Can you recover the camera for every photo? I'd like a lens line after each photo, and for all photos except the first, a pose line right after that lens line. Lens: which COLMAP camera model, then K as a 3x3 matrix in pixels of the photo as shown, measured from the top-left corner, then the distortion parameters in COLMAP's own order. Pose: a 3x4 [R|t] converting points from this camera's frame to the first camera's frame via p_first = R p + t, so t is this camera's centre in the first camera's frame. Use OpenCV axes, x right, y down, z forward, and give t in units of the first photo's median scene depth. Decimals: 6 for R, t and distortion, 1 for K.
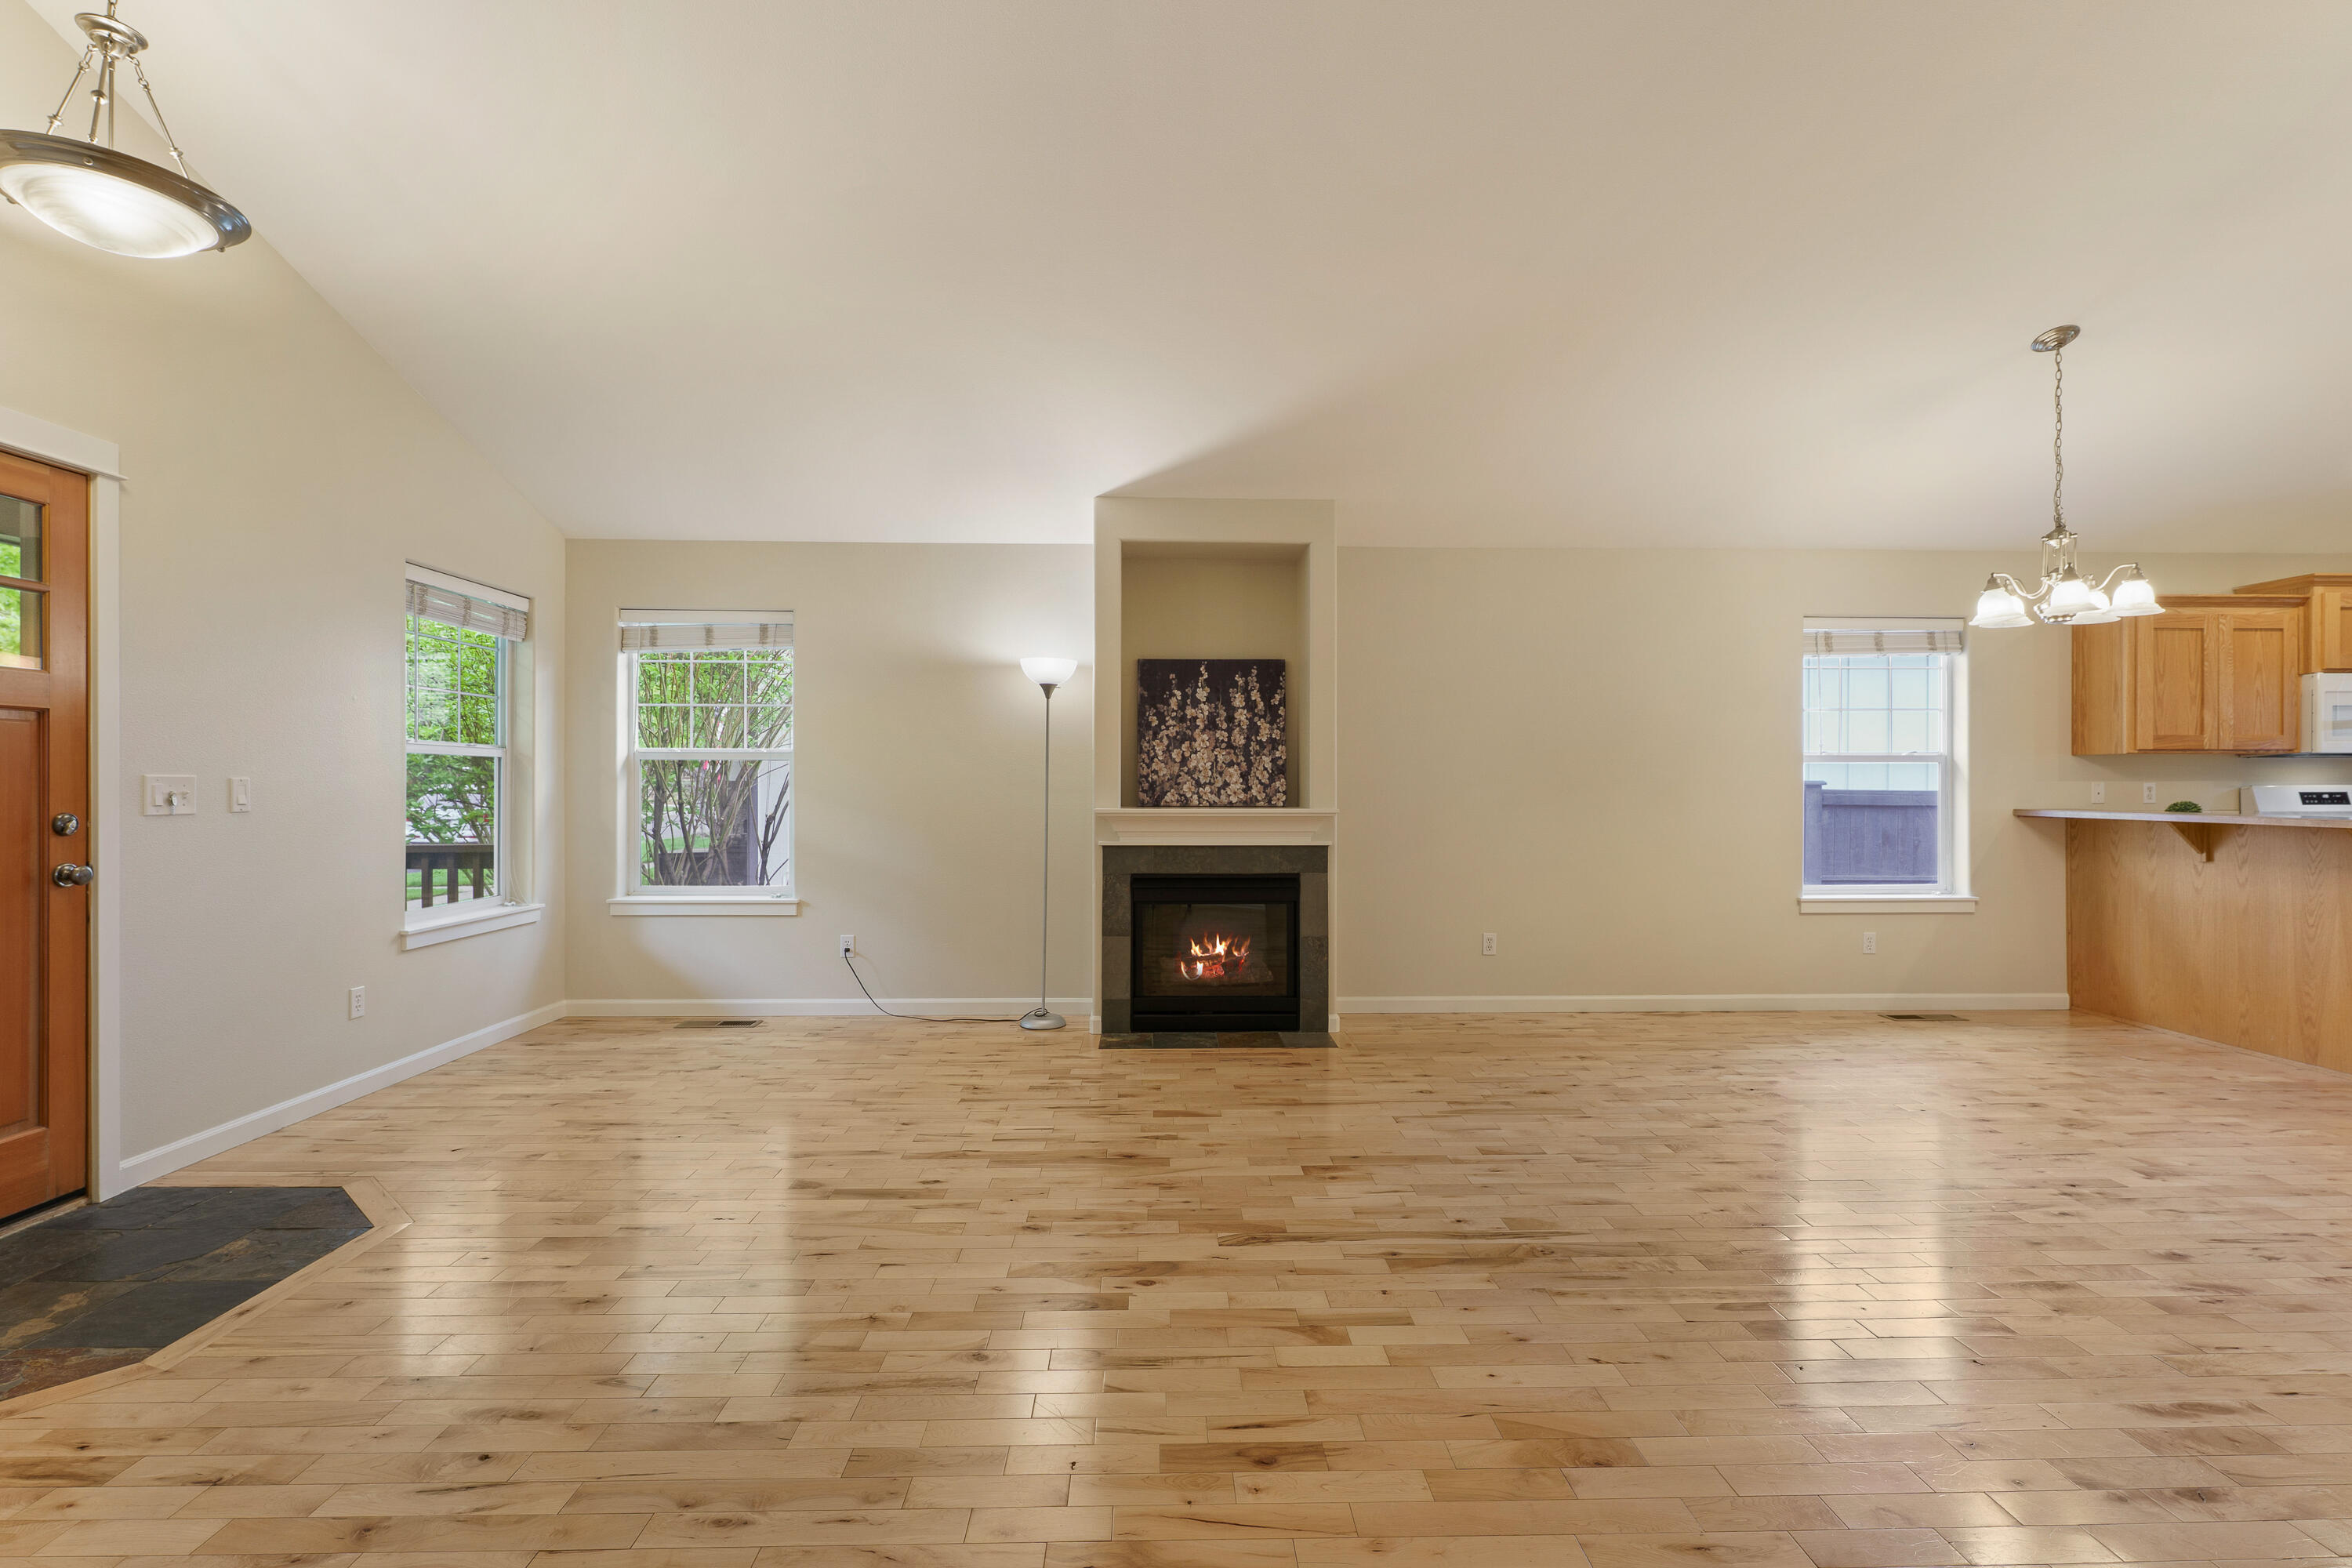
lens RADIAL K [[1072.4, 0, 1171.2], [0, 1072.4, 779.2], [0, 0, 1]] dist [-0.000232, -0.000162]
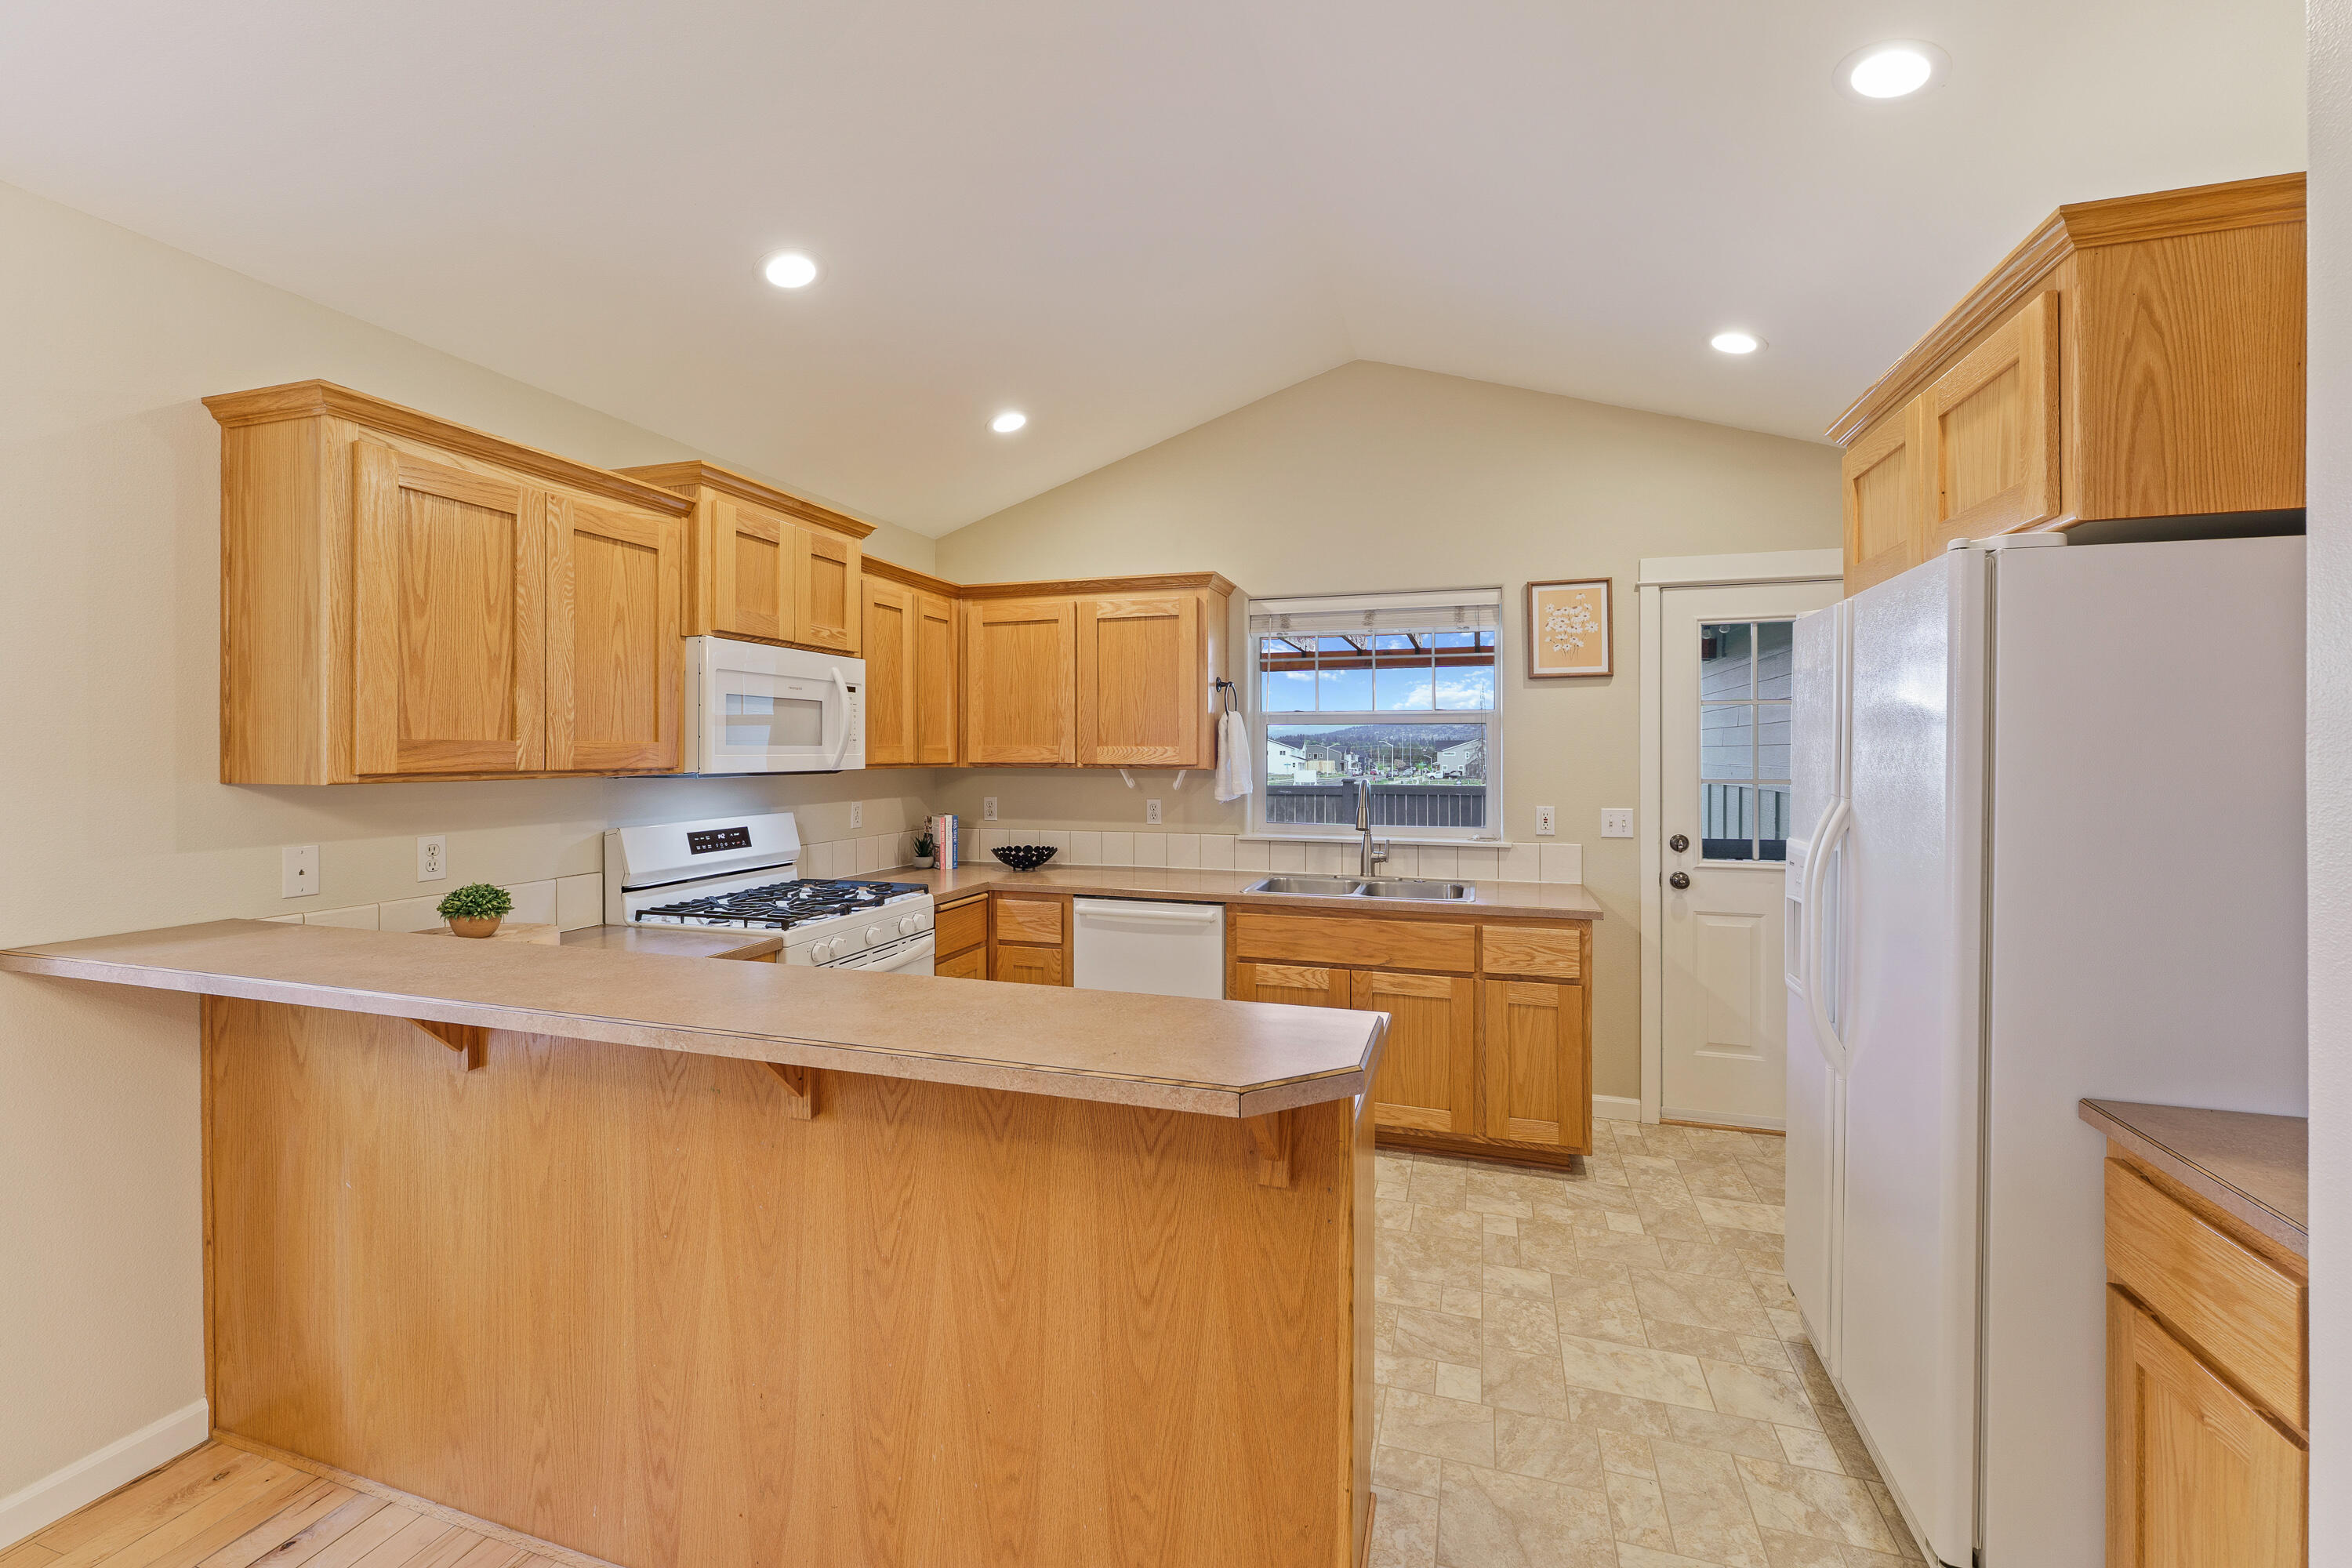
lens RADIAL K [[952.9, 0, 1161.2], [0, 952.9, 757.0], [0, 0, 1]] dist [-0.000238, -0.000130]
pose [[0.343173, -0.005258, 0.939257, 0.678594], [-0.003986, 0.999967, 0.007054, -0.038841], [-0.939264, -0.006164, 0.343141, 0.599582]]
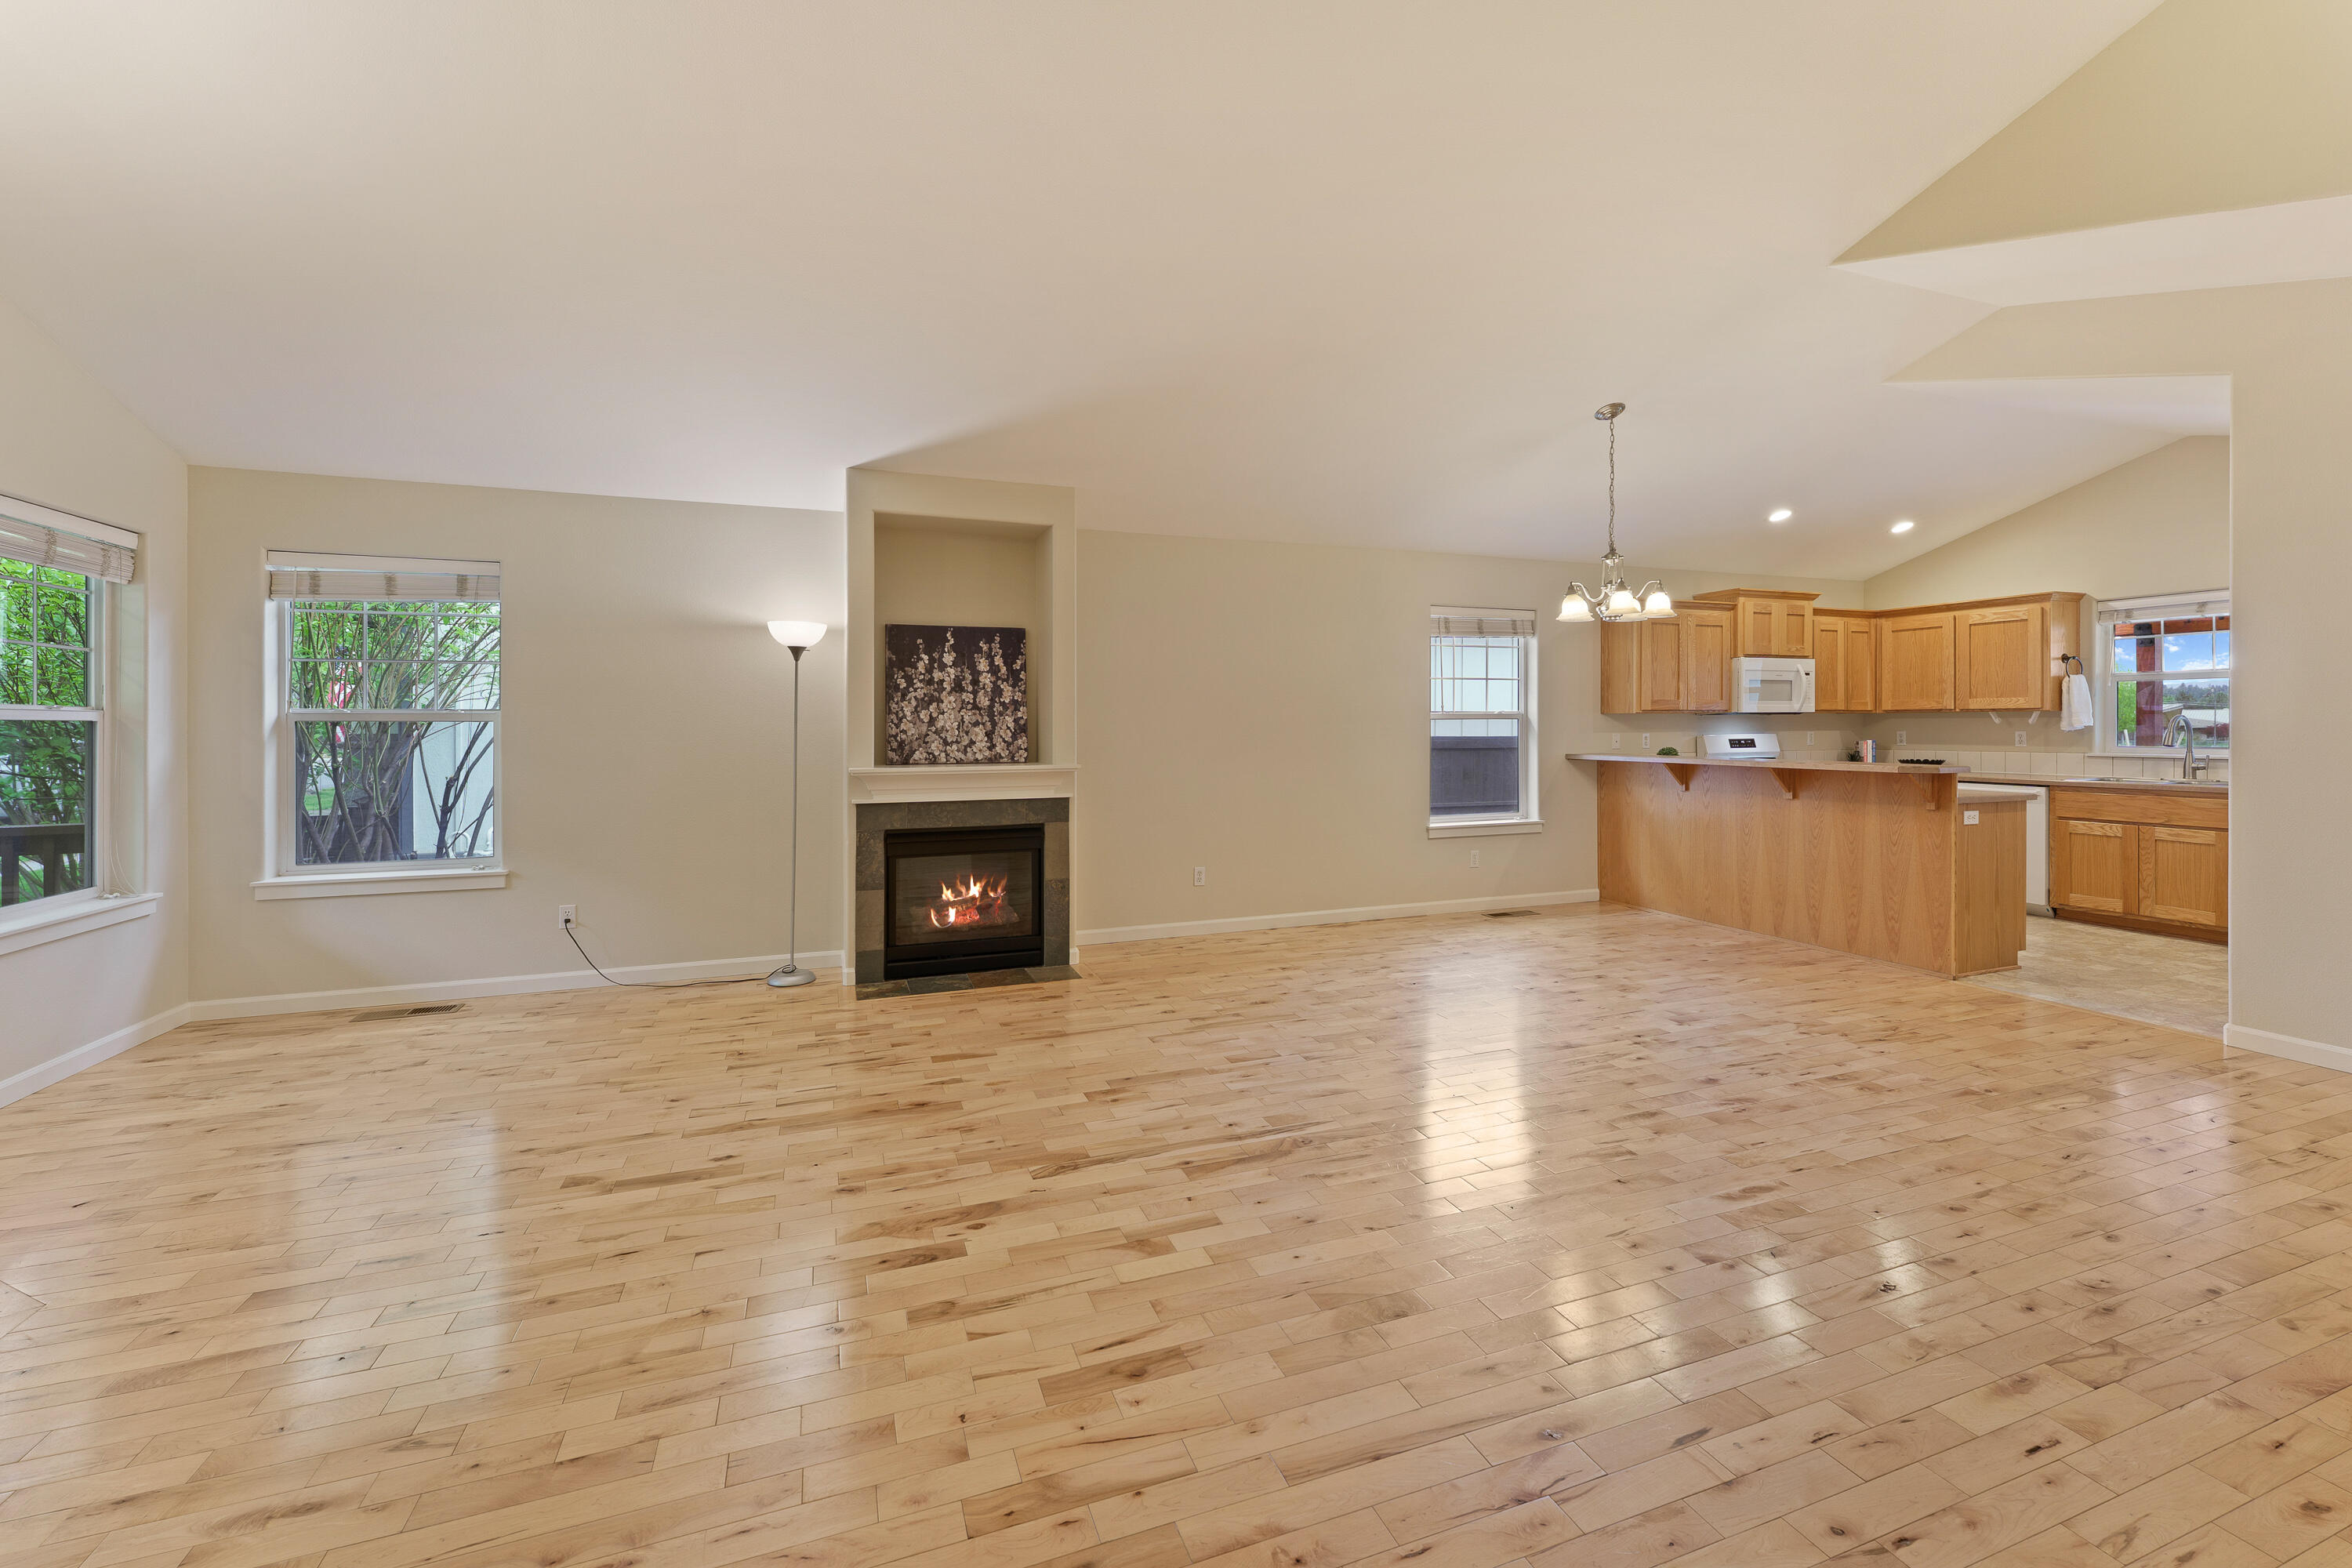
lens RADIAL K [[967.7, 0, 1178.0], [0, 967.7, 723.9], [0, 0, 1]] dist [0.002274, -0.000597]
pose [[0.946450, -0.005173, 0.322809, -0.069475], [0.004906, 0.999987, 0.001642, -0.015130], [-0.322814, 0.000029, 0.946463, 0.011228]]
